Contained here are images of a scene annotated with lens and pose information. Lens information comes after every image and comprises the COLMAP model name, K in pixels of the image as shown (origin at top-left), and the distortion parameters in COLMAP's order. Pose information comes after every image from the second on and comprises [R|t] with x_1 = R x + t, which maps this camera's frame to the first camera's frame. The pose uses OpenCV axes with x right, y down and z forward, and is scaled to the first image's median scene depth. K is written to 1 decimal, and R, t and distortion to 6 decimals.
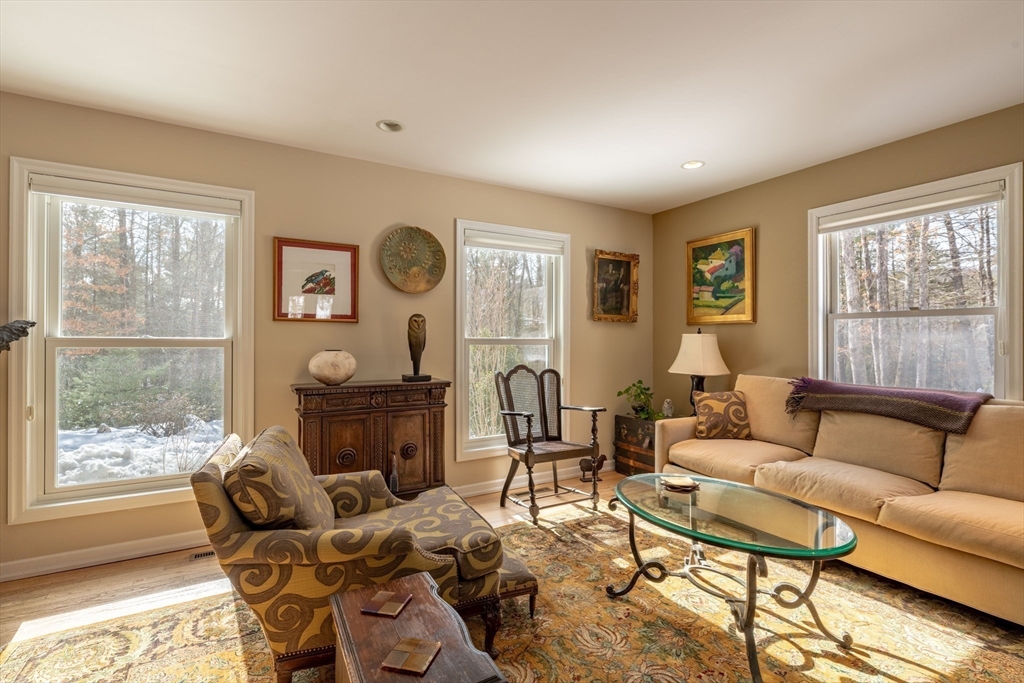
lens RADIAL K [[477.7, 0, 512.0], [0, 477.7, 341.5], [0, 0, 1]] dist [-0.000557, 0.000192]
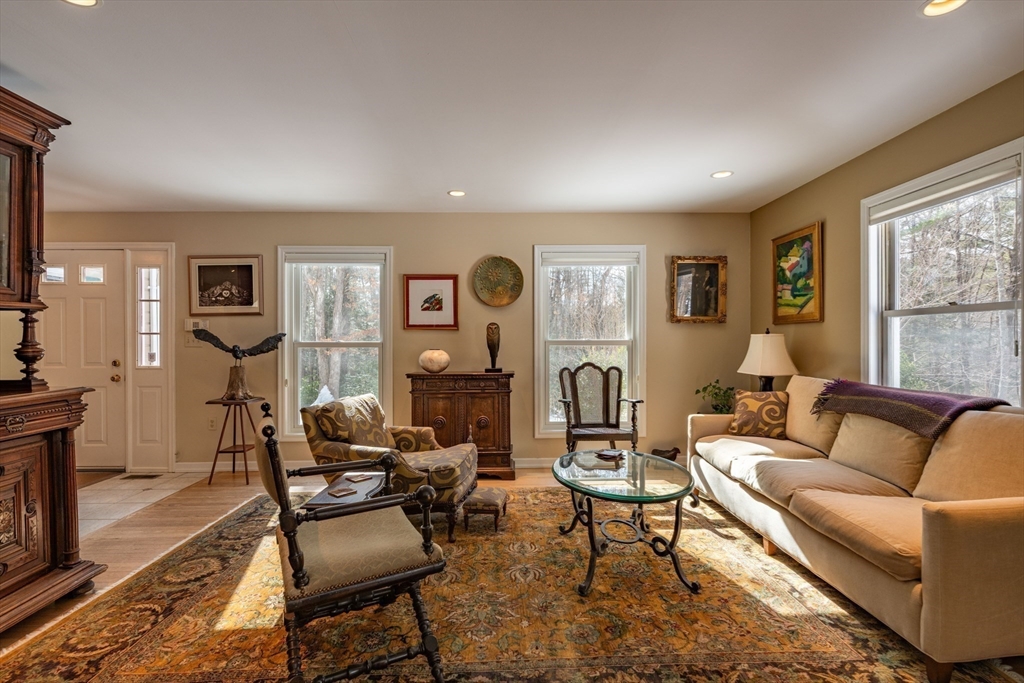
lens RADIAL K [[491.0, 0, 510.9], [0, 491.0, 346.6], [0, 0, 1]] dist [-0.001044, -0.000343]
pose [[0.873383, -0.001091, -0.487033, 0.492600], [0.005187, 0.999962, 0.007060, 0.000496], [0.487007, -0.008692, 0.873355, -0.173735]]
